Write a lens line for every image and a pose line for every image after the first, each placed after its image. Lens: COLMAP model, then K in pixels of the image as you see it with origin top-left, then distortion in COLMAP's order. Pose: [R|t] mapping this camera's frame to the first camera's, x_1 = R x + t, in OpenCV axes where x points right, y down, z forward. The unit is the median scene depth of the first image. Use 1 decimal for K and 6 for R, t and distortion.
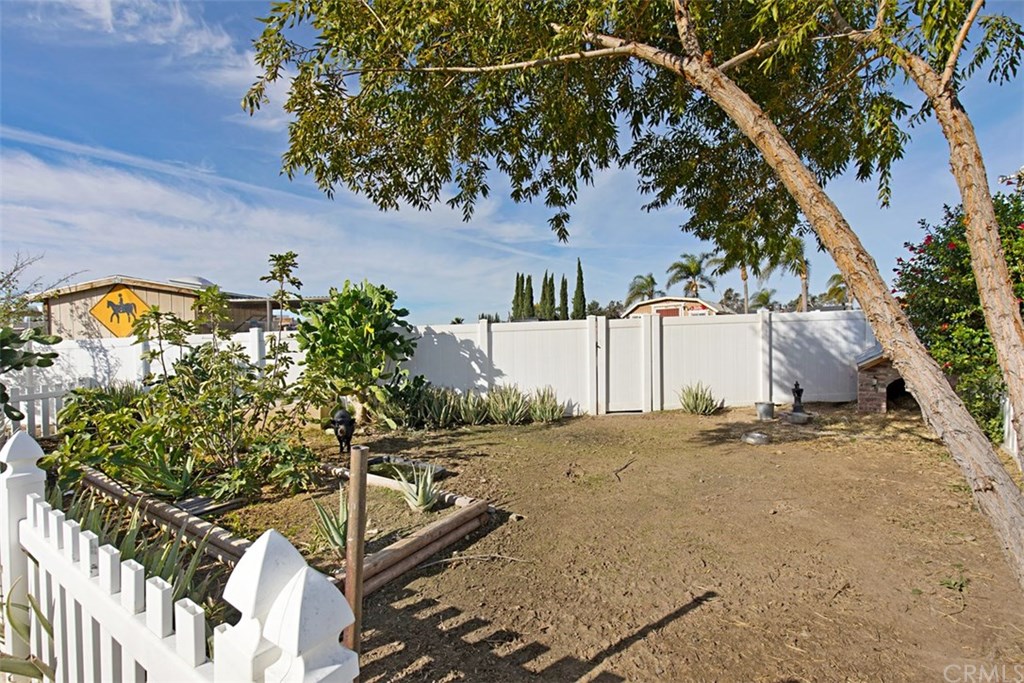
lens RADIAL K [[468.6, 0, 512.0], [0, 468.6, 341.5], [0, 0, 1]] dist [-0.000371, -0.000100]
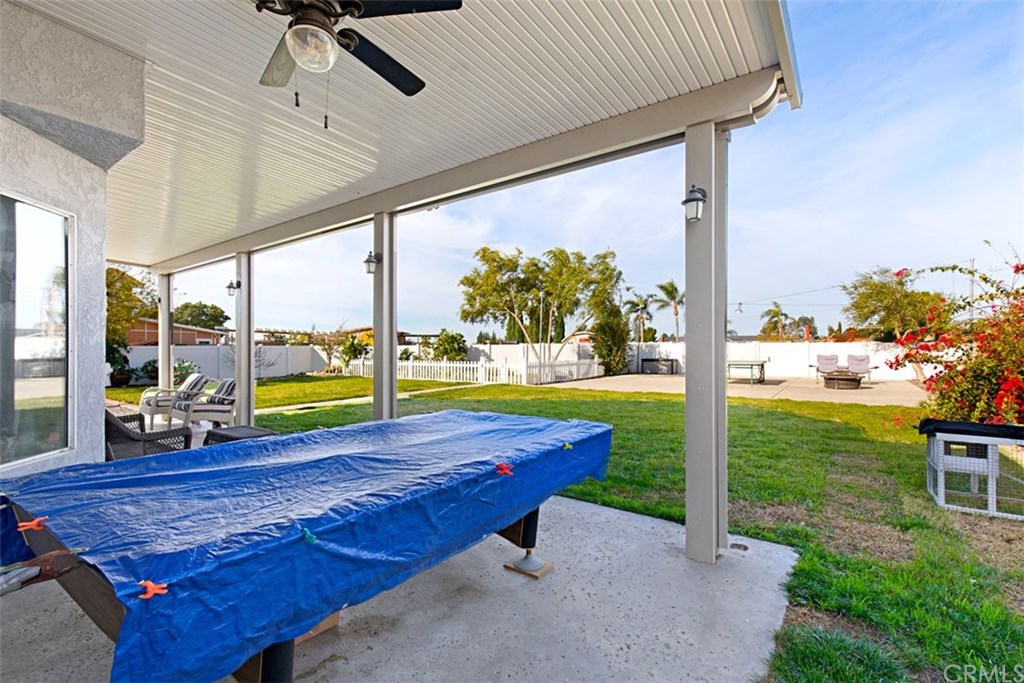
lens RADIAL K [[468.6, 0, 512.0], [0, 468.6, 341.5], [0, 0, 1]] dist [-0.000371, -0.000100]
pose [[0.999486, 0.032011, 0.001741, 0.015910], [-0.031935, 0.998934, -0.033325, 0.006629], [-0.002806, 0.033252, 0.999443, -0.368108]]
